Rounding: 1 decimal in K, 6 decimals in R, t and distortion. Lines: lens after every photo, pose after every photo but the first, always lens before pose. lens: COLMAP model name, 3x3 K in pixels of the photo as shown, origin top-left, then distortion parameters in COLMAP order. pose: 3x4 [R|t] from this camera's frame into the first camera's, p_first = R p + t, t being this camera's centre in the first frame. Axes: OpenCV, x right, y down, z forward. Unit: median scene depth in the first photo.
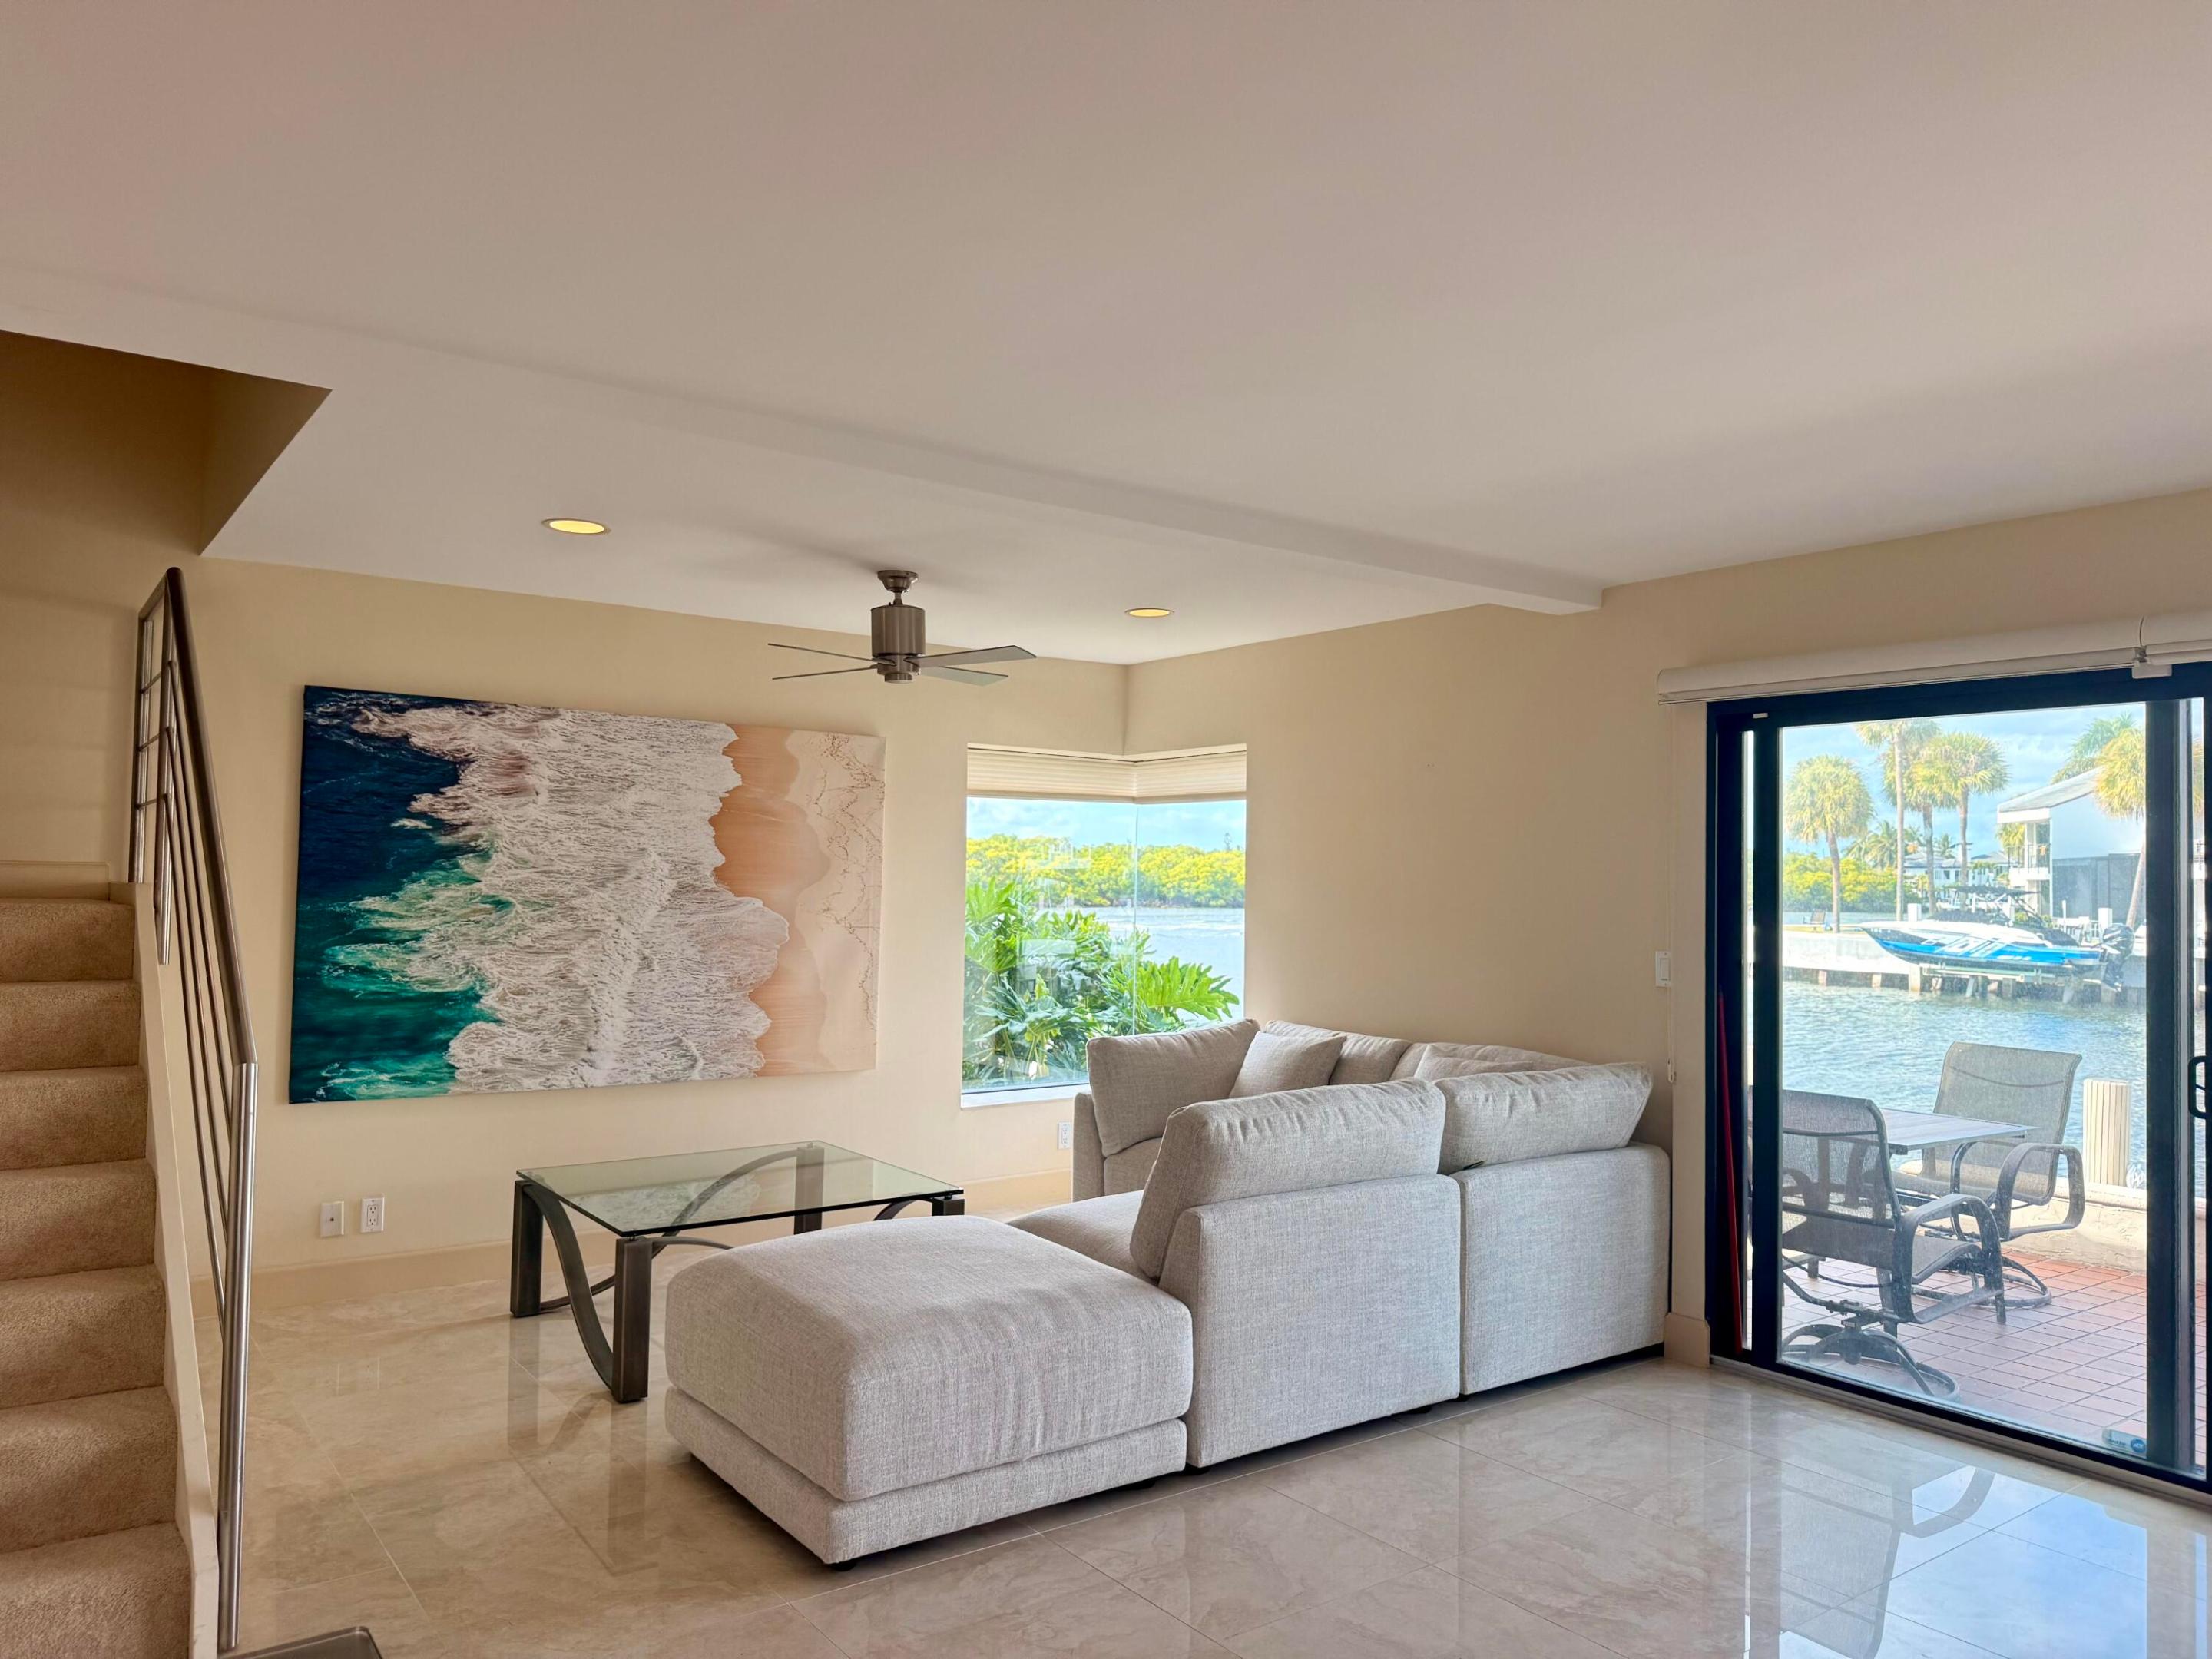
lens RADIAL K [[1606.3, 0, 1106.0], [0, 1606.3, 829.5], [0, 0, 1]] dist [0.195053, -0.417254]
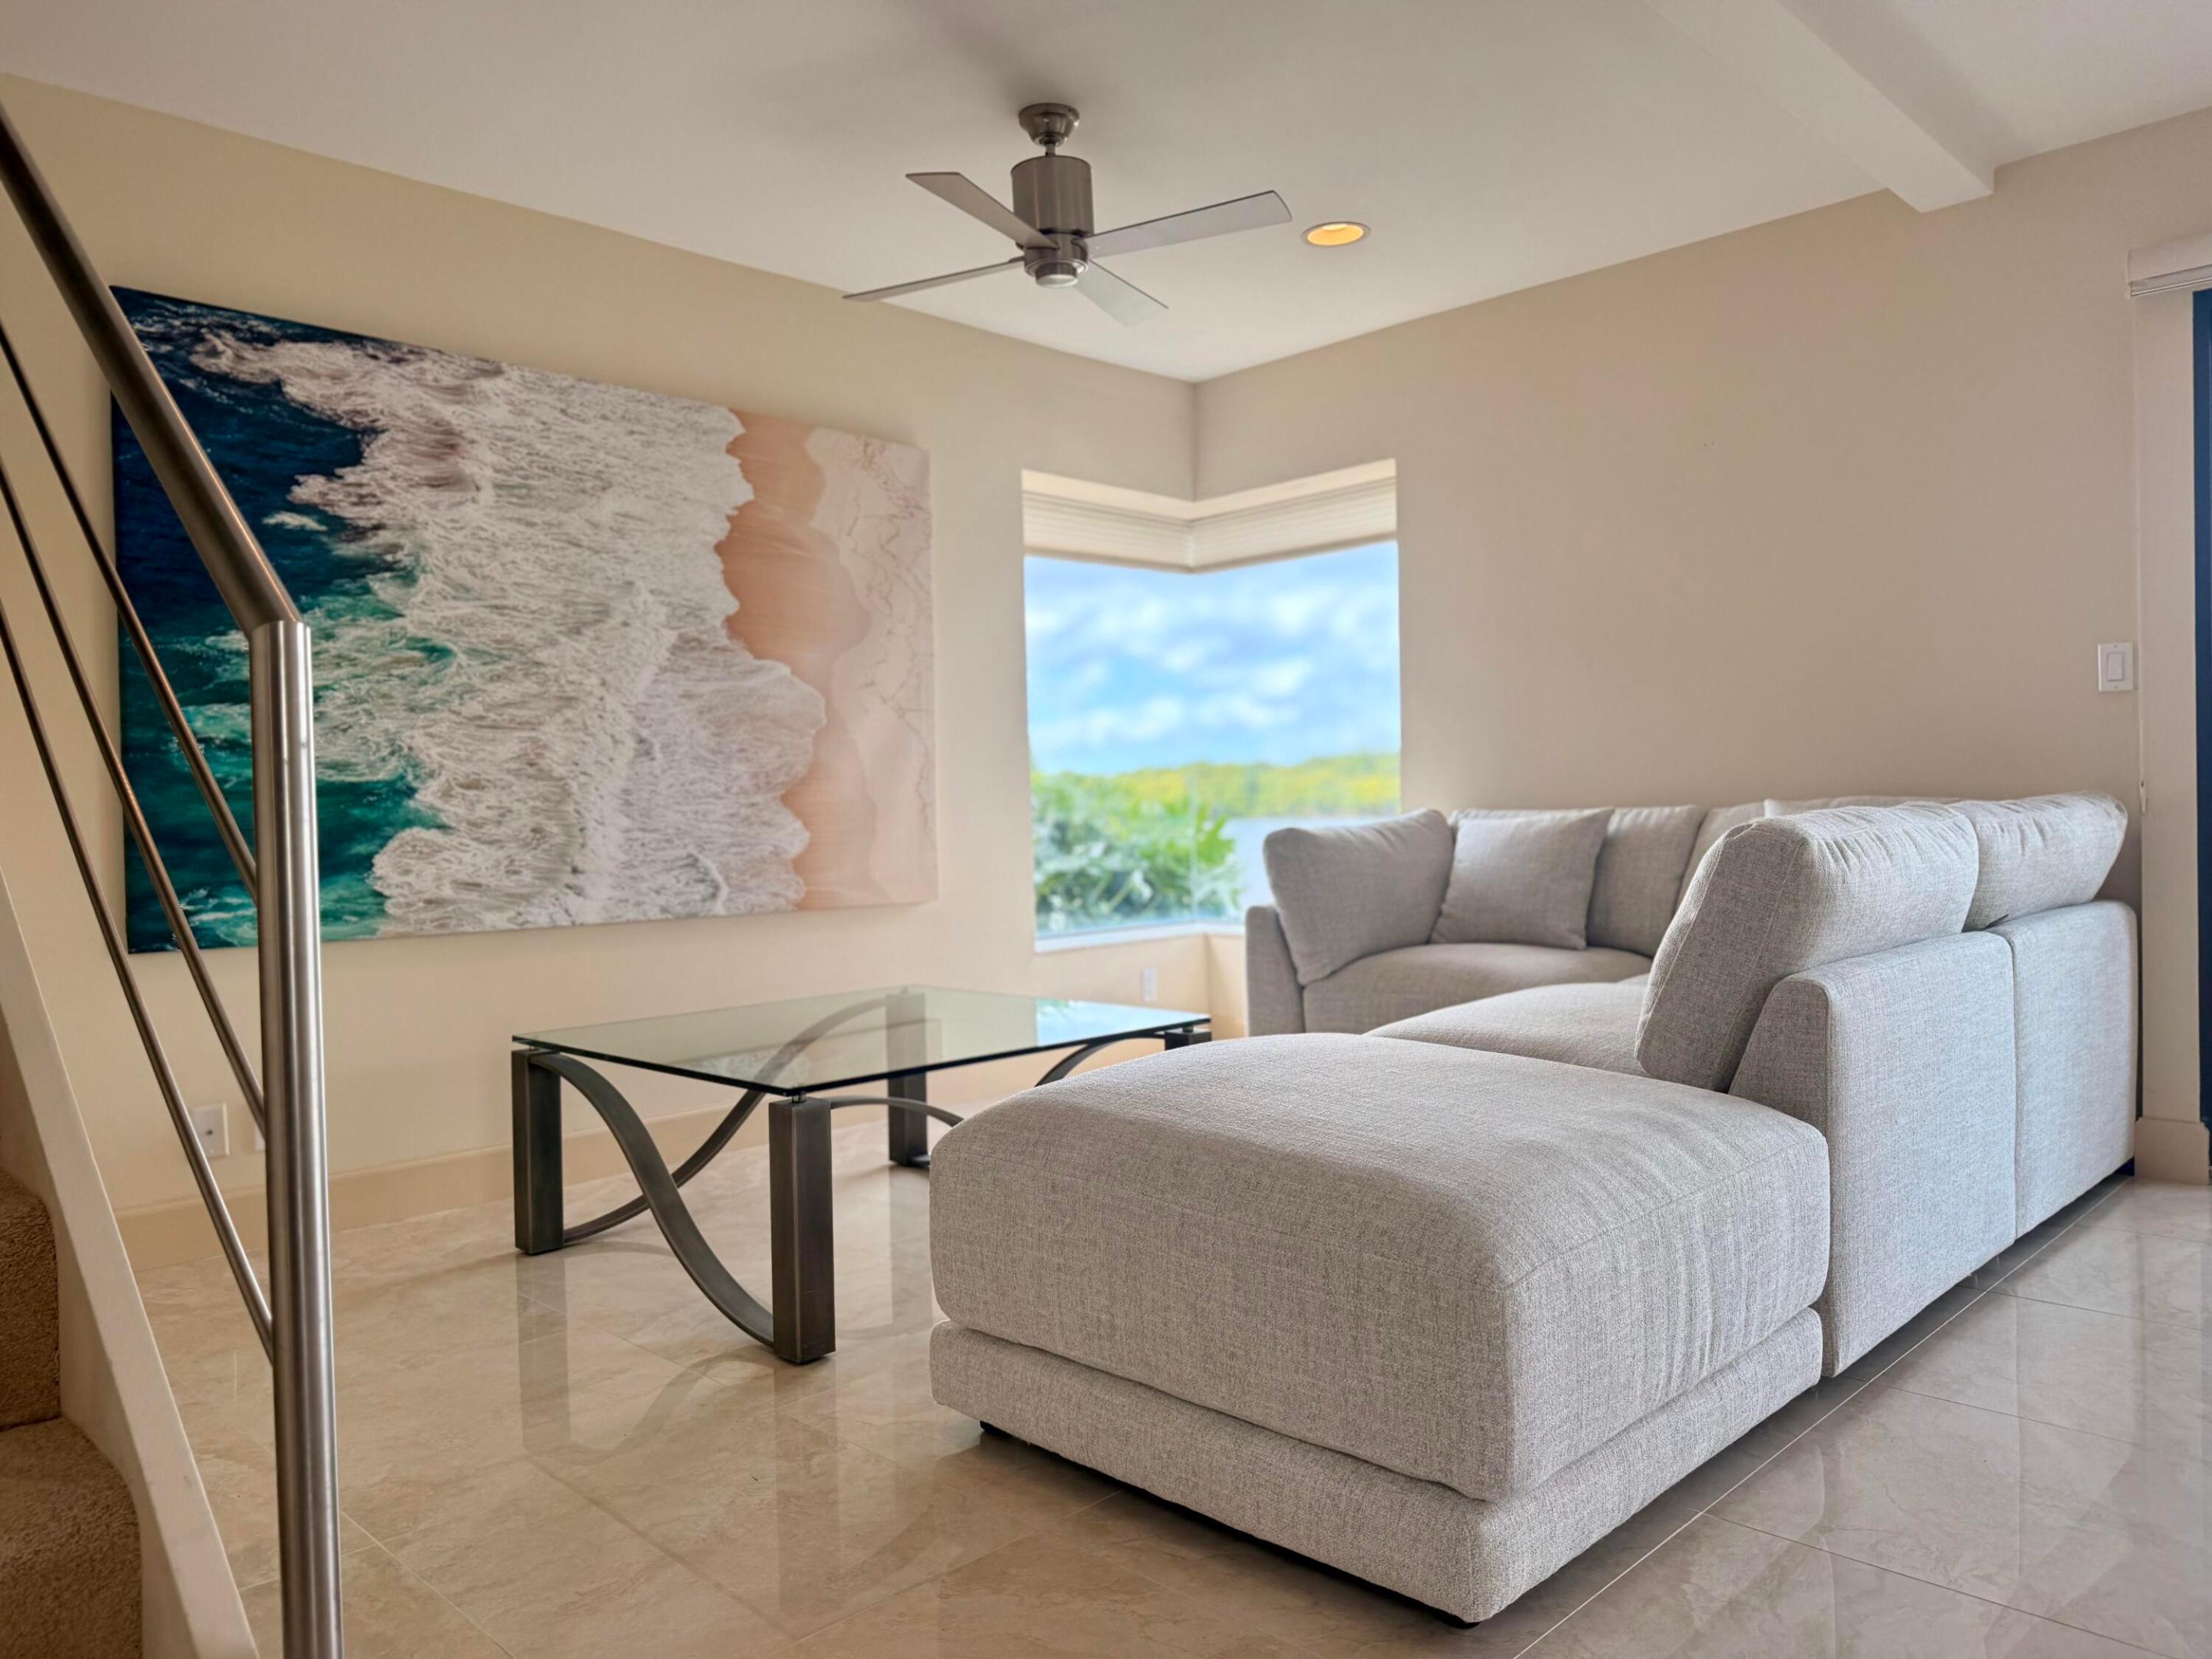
lens RADIAL K [[1606.3, 0, 1106.0], [0, 1606.3, 829.5], [0, 0, 1]] dist [0.195053, -0.417254]
pose [[0.987506, -0.044274, 0.151234, -0.199547], [0.037747, 0.998239, 0.045761, 0.094825], [-0.152994, -0.039480, 0.987438, 0.290099]]
